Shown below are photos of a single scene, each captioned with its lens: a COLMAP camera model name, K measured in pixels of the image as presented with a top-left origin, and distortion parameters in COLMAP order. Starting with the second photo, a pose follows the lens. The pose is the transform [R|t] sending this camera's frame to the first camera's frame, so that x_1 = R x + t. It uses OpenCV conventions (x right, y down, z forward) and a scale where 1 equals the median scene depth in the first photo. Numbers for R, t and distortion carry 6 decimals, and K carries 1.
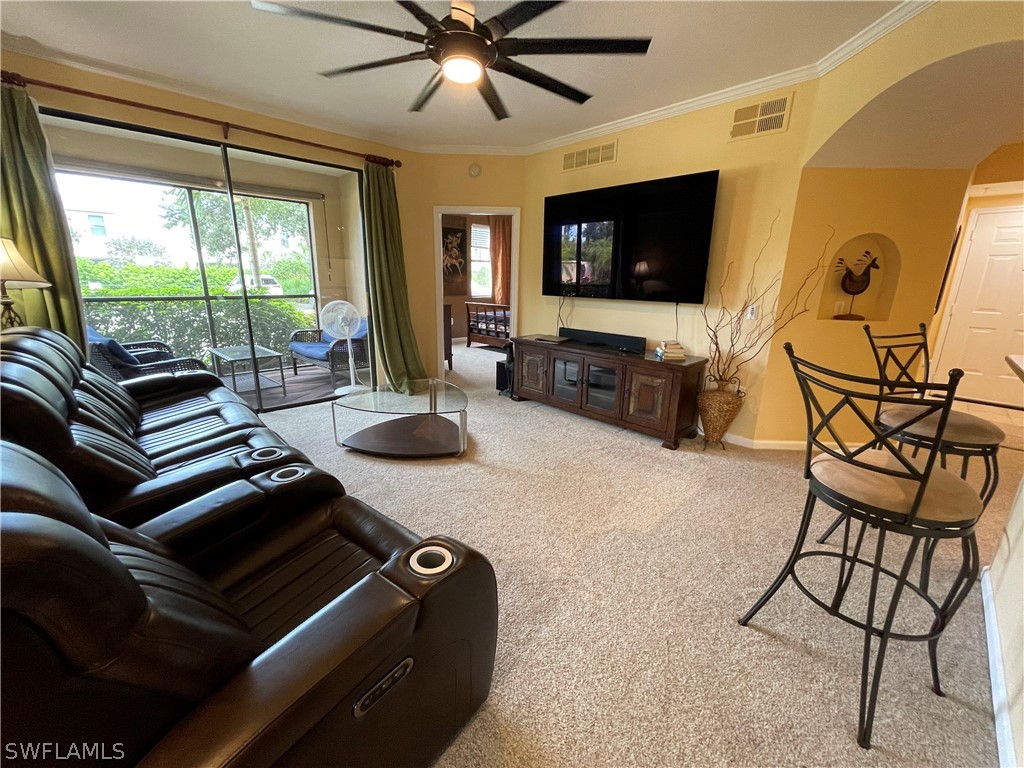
lens RADIAL K [[414.0, 0, 508.2], [0, 414.0, 385.7], [0, 0, 1]] dist [-0.000038, 0.000712]
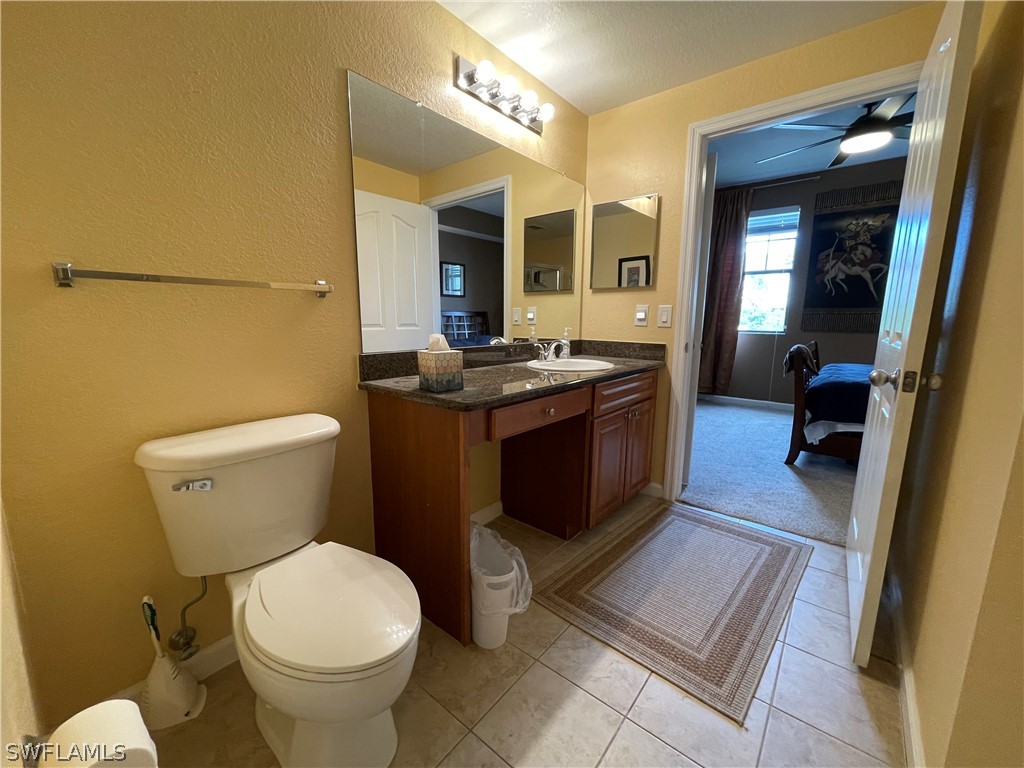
lens RADIAL K [[414.0, 0, 508.2], [0, 414.0, 385.7], [0, 0, 1]] dist [-0.000038, 0.000712]
pose [[0.112456, 0.141571, -0.983520, 0.640657], [-0.259143, 0.959724, 0.108515, -0.167025], [0.959270, 0.242669, 0.144614, 0.905701]]
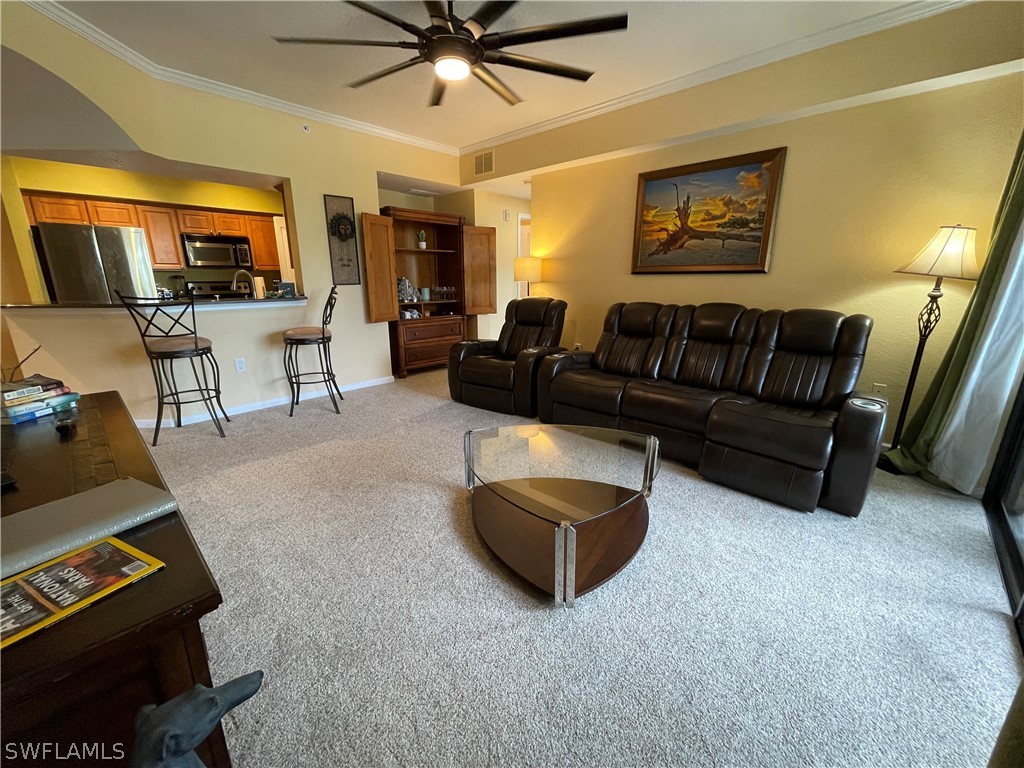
lens RADIAL K [[413.5, 0, 508.2], [0, 413.5, 386.4], [0, 0, 1]] dist [-0.012386, 0.004677]
pose [[-0.998804, -0.006280, -0.048496, -0.088253], [-0.029492, 0.868417, 0.494957, -0.246912], [0.039006, 0.495795, -0.867563, 1.017272]]
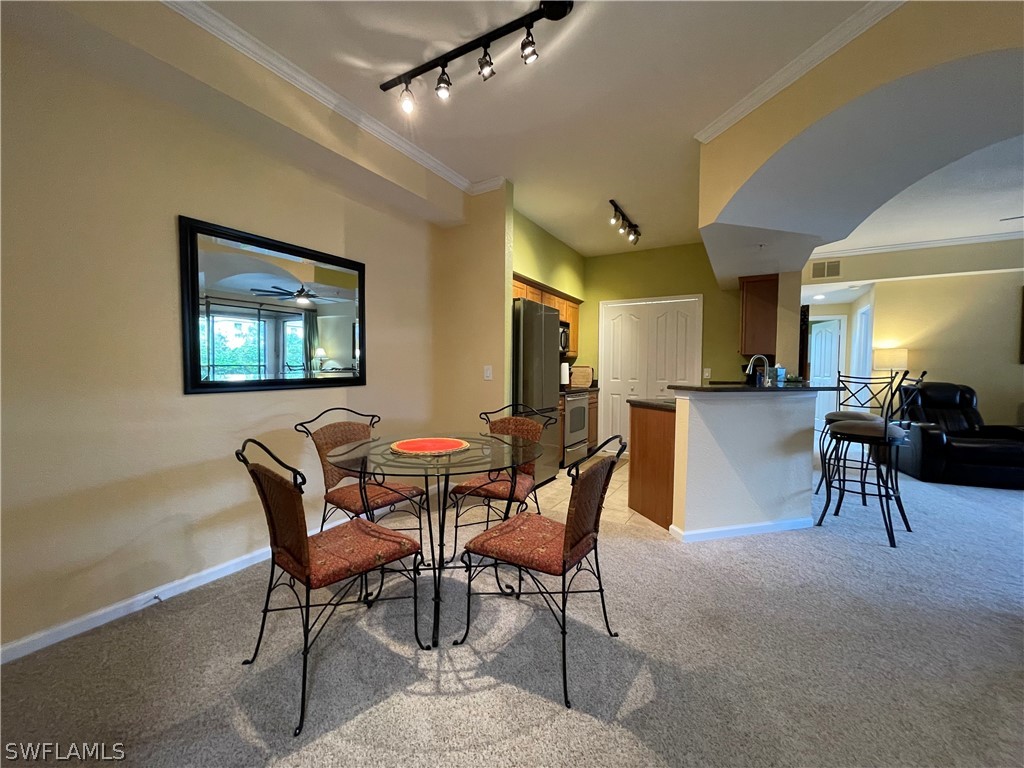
lens RADIAL K [[414.0, 0, 508.2], [0, 414.0, 385.7], [0, 0, 1]] dist [-0.000038, 0.000712]
pose [[-0.960159, -0.014956, -0.279052, 1.088419], [-0.096707, 0.954652, 0.281580, -0.149466], [0.262187, 0.297348, -0.918064, 0.800131]]
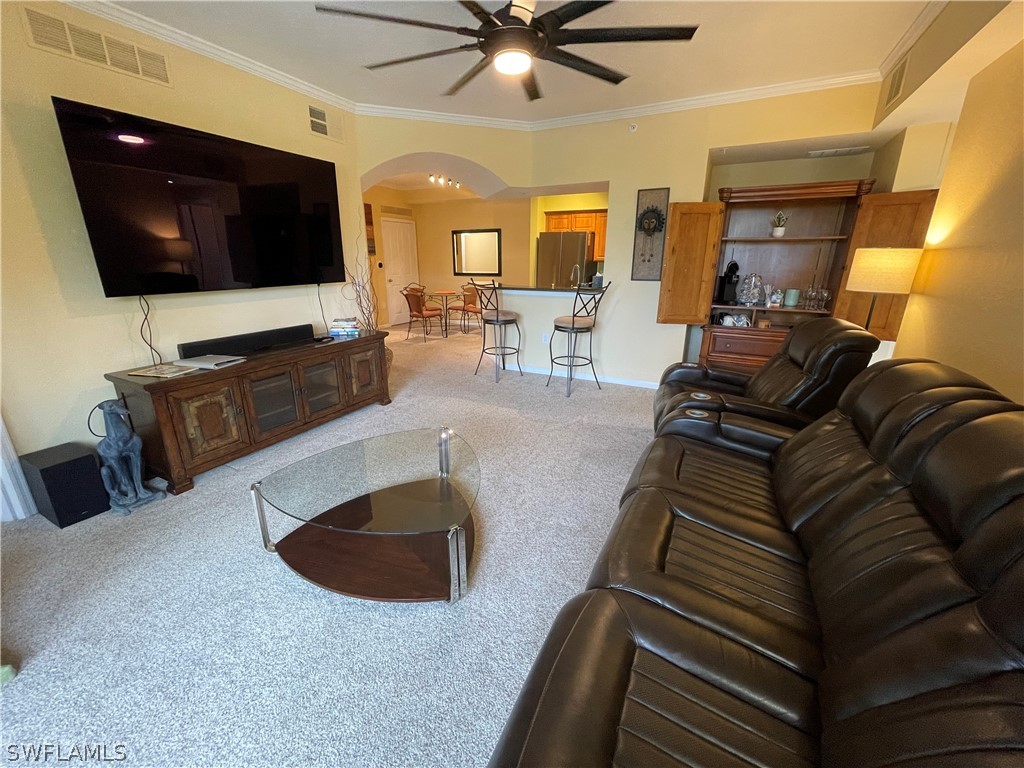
lens RADIAL K [[414.0, 0, 508.2], [0, 414.0, 385.7], [0, 0, 1]] dist [-0.000038, 0.000712]
pose [[-0.320771, -0.299951, 0.898407, -0.546653], [0.233870, 0.894078, 0.382007, -0.189365], [-0.917829, 0.332648, -0.216644, 0.646804]]
